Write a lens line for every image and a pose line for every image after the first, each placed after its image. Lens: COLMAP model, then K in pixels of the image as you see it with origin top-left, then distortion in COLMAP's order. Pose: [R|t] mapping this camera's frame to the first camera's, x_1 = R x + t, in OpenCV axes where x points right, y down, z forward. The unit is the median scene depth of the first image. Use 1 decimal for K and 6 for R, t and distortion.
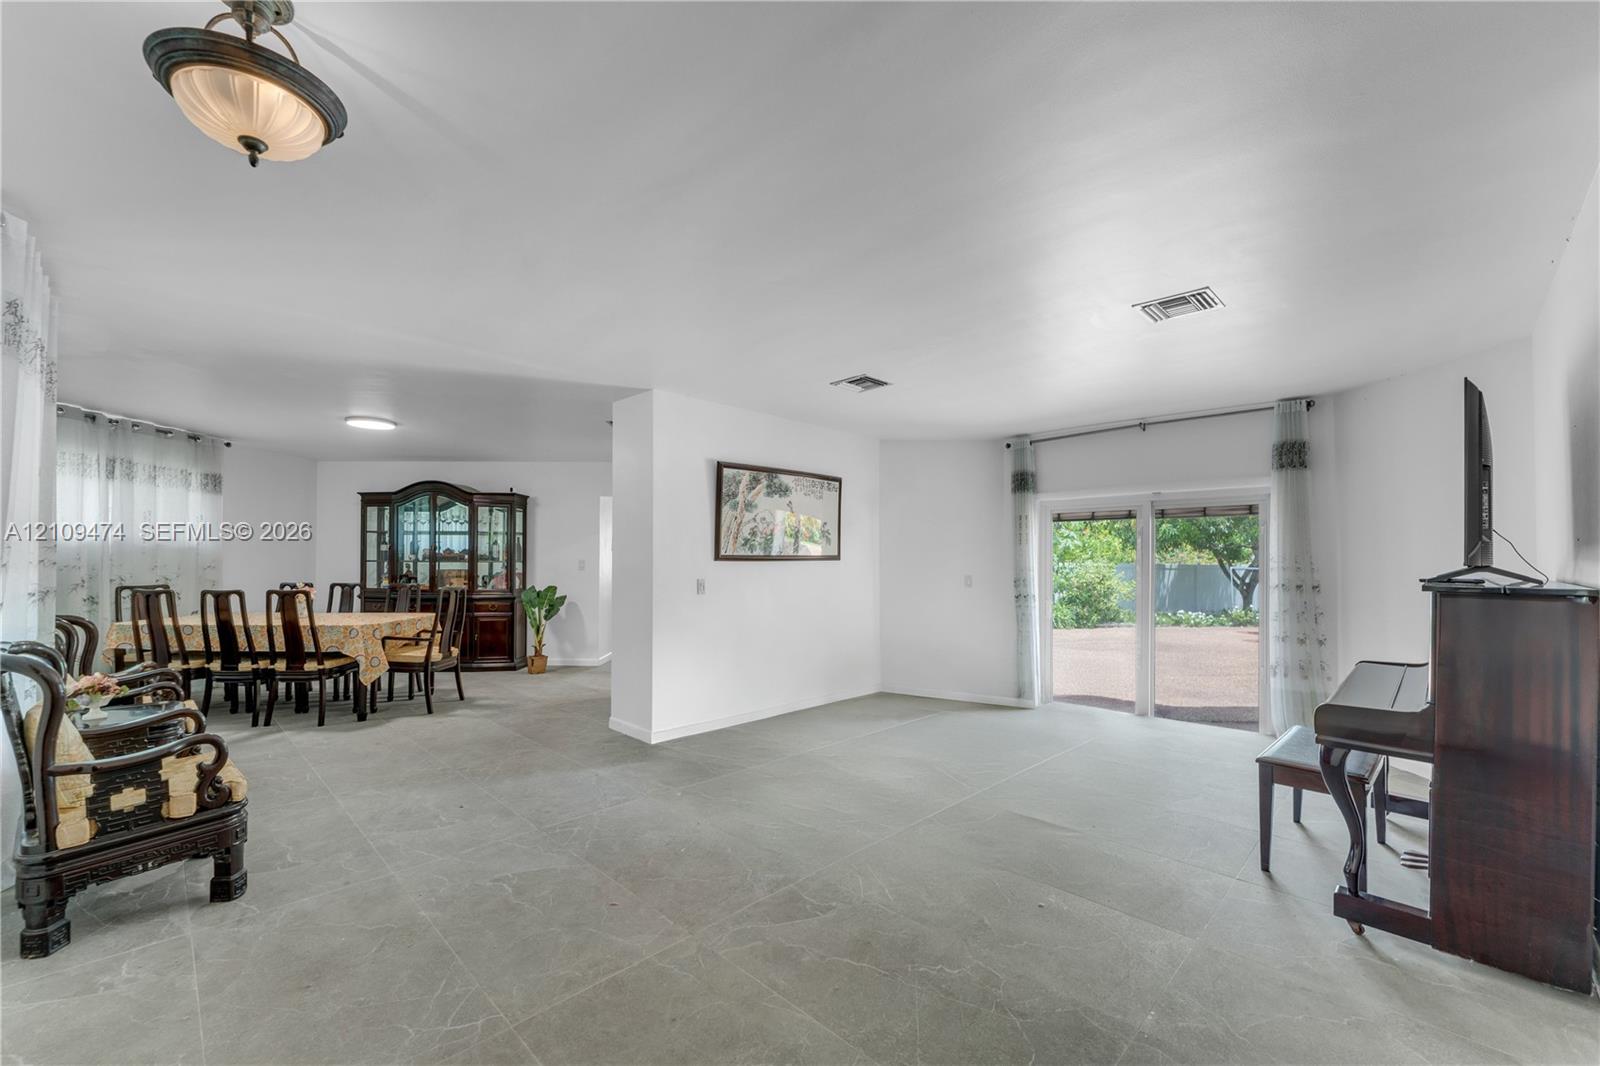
lens RADIAL K [[681.0, 0, 799.3], [0, 681.0, 561.4], [0, 0, 1]] dist [-0.001096, -0.000005]
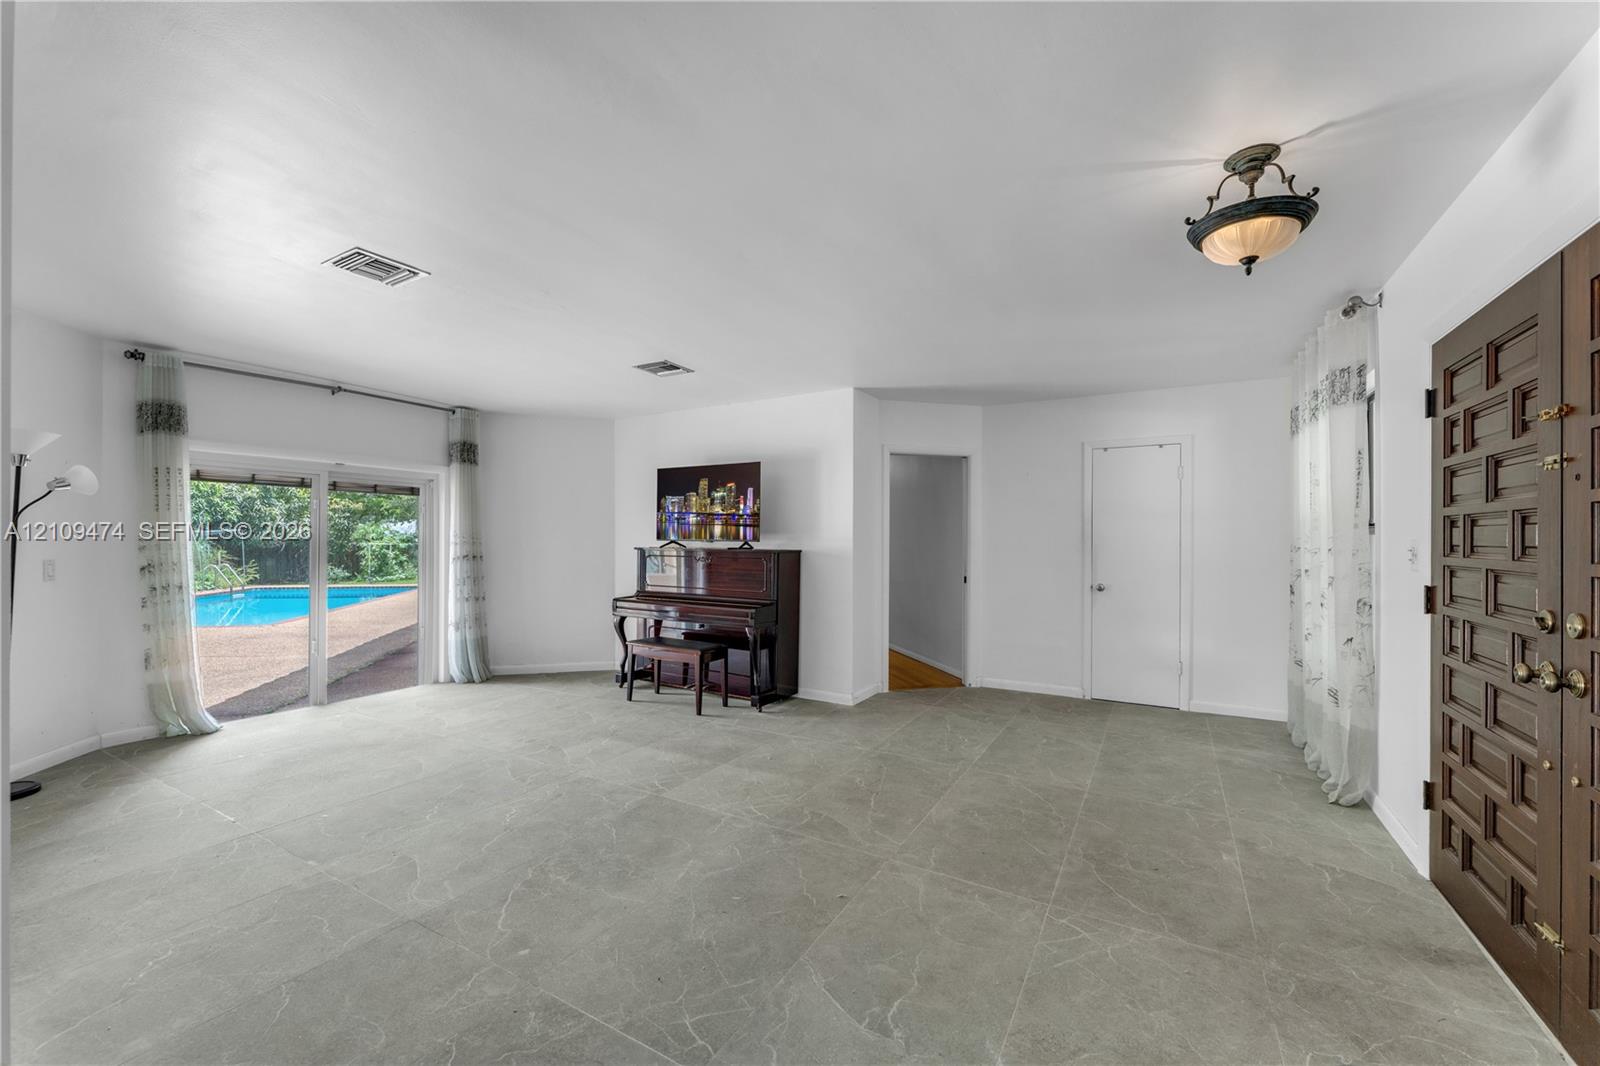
lens RADIAL K [[655.3, 0, 800.0], [0, 655.3, 533.0], [0, 0, 1]] dist [0.000247, -0.000086]
pose [[-0.290652, 0.004744, 0.956817, -0.620527], [-0.007864, 0.999942, -0.007346, -0.003568], [-0.956797, -0.009659, -0.290598, 0.764314]]
